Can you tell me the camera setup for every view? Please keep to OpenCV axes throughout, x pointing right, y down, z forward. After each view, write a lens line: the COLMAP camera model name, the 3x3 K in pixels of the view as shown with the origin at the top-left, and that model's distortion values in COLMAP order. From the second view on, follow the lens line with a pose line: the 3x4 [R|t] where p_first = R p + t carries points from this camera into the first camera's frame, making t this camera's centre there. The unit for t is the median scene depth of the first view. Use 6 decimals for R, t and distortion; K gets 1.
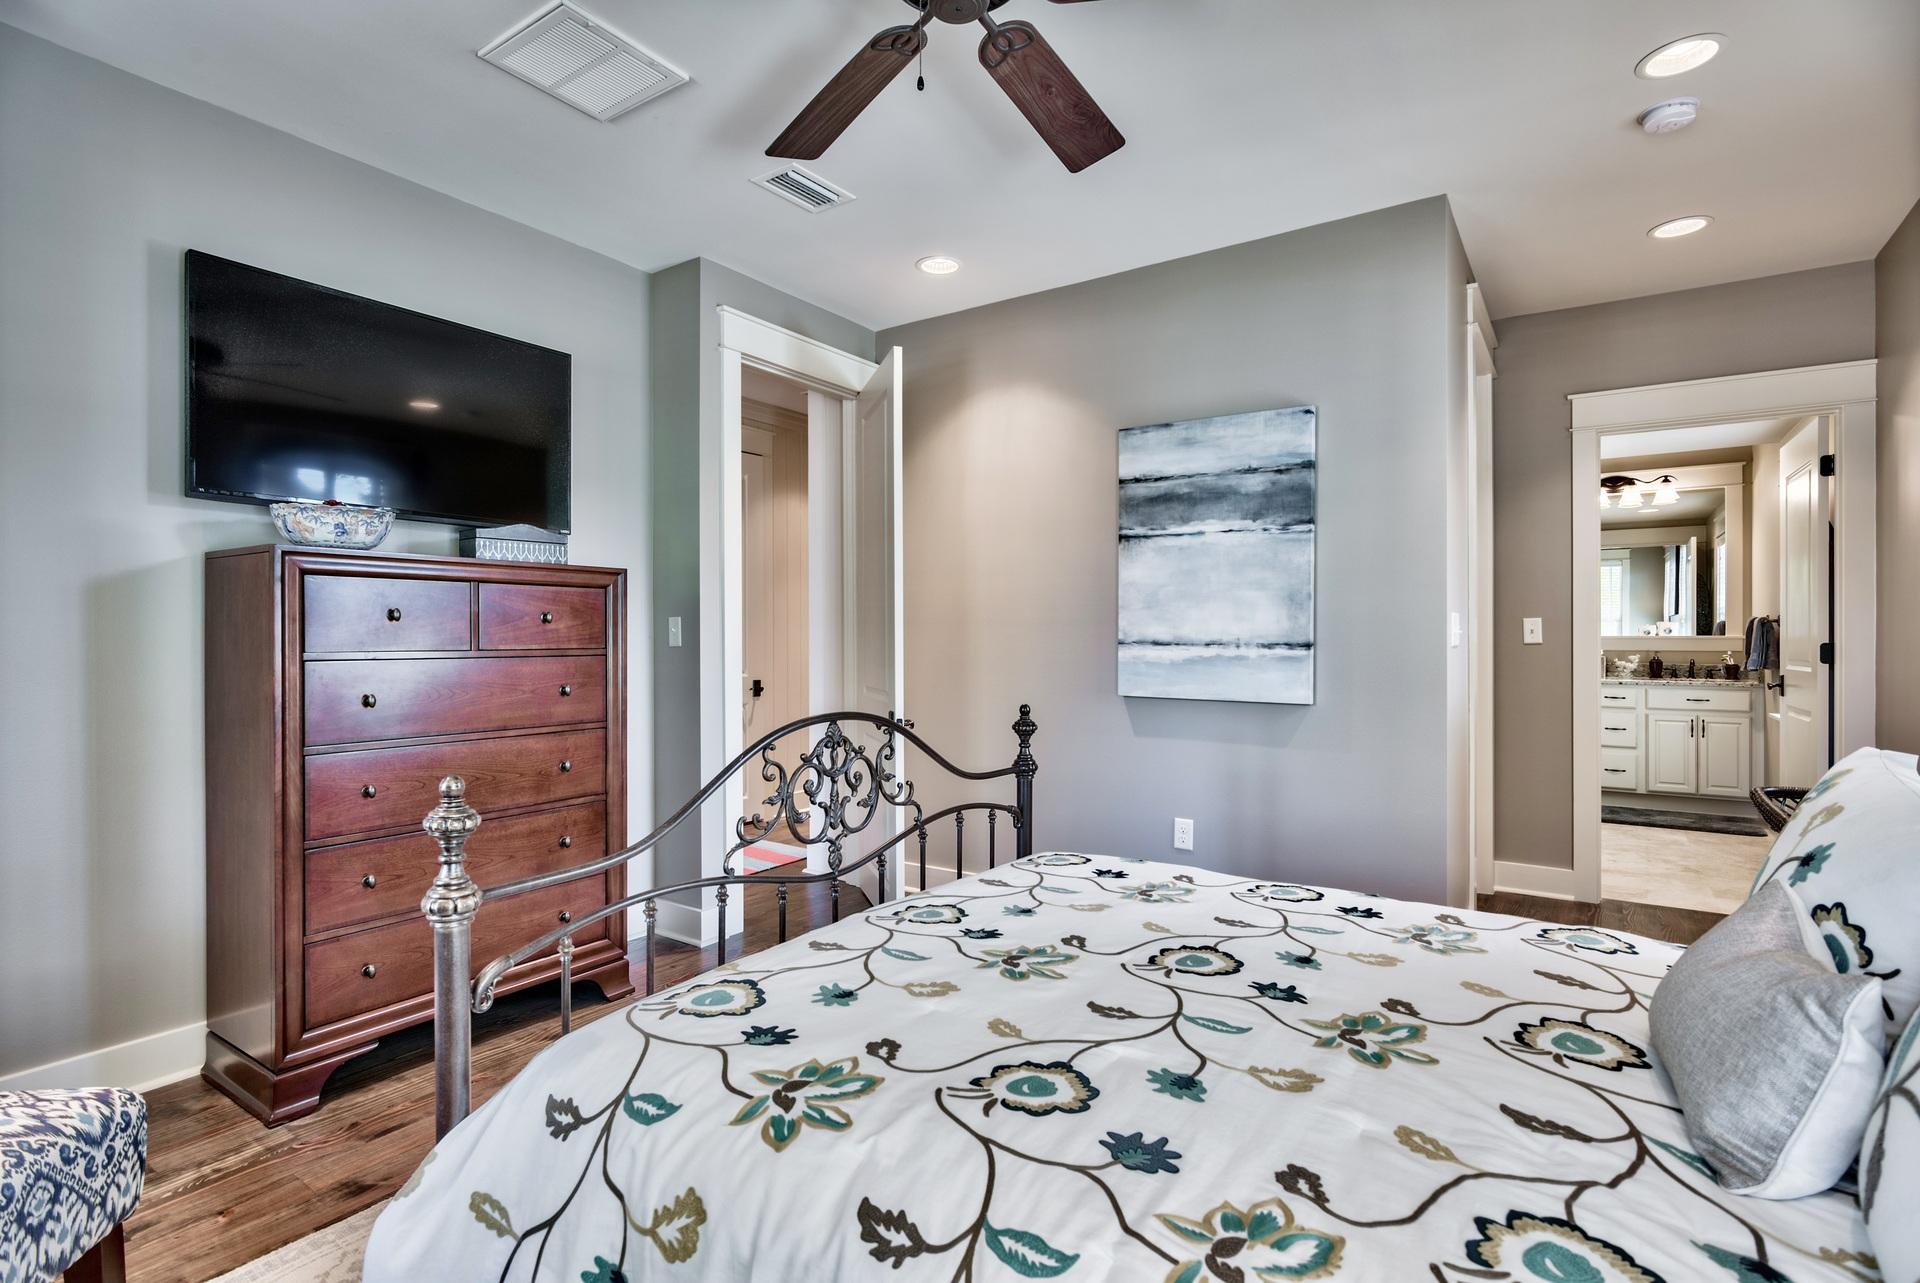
lens RADIAL K [[936.3, 0, 958.5], [0, 936.3, 635.7], [0, 0, 1]] dist [0.004474, -0.001373]
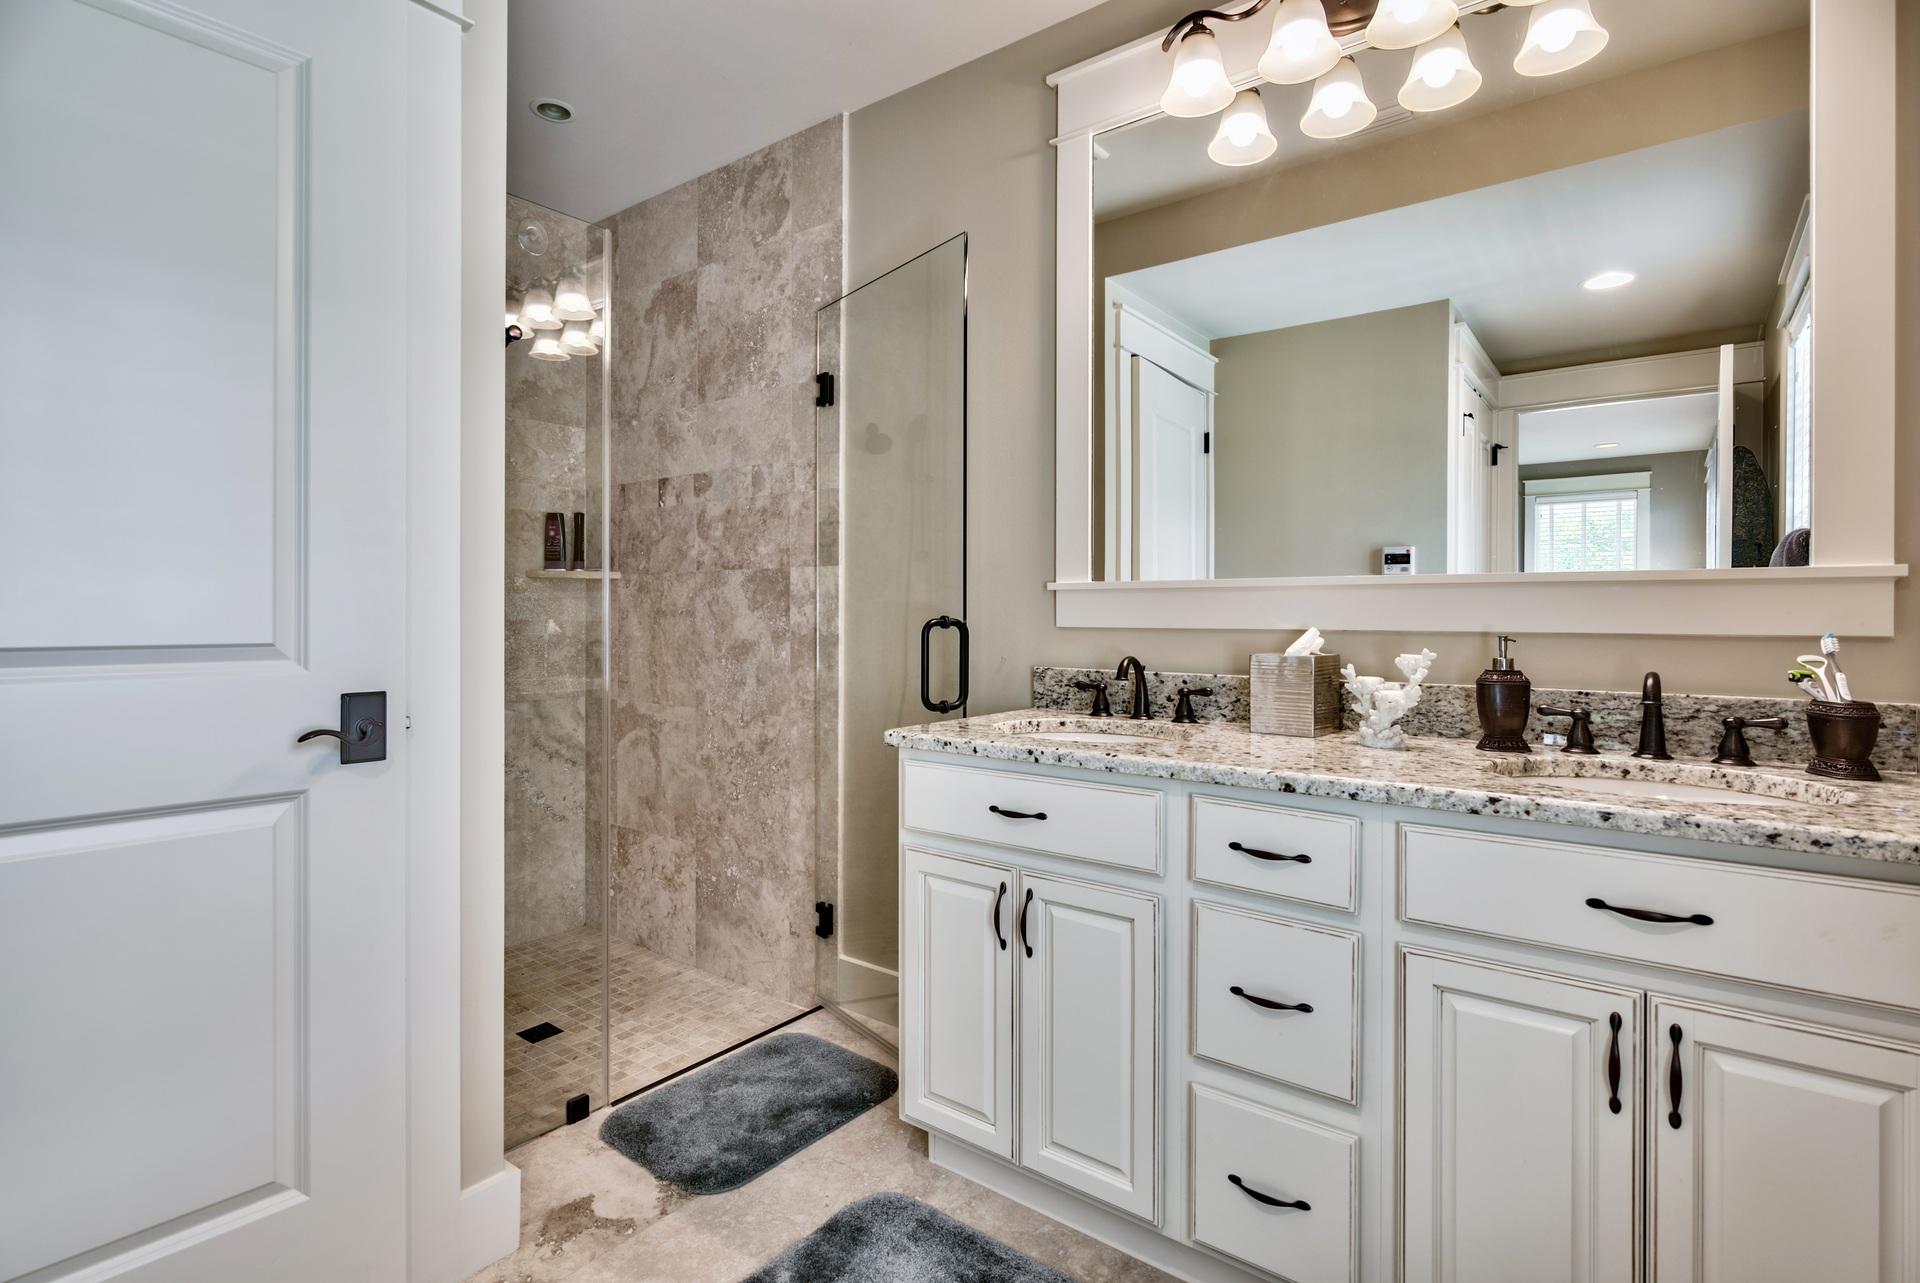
lens RADIAL K [[936.3, 0, 962.4], [0, 936.3, 629.8], [0, 0, 1]] dist [0.004474, -0.001373]
pose [[0.998718, 0.005543, -0.050309, 0.626528], [-0.004938, 0.999914, 0.012147, 0.012814], [0.050372, -0.011883, 0.998660, 0.766918]]
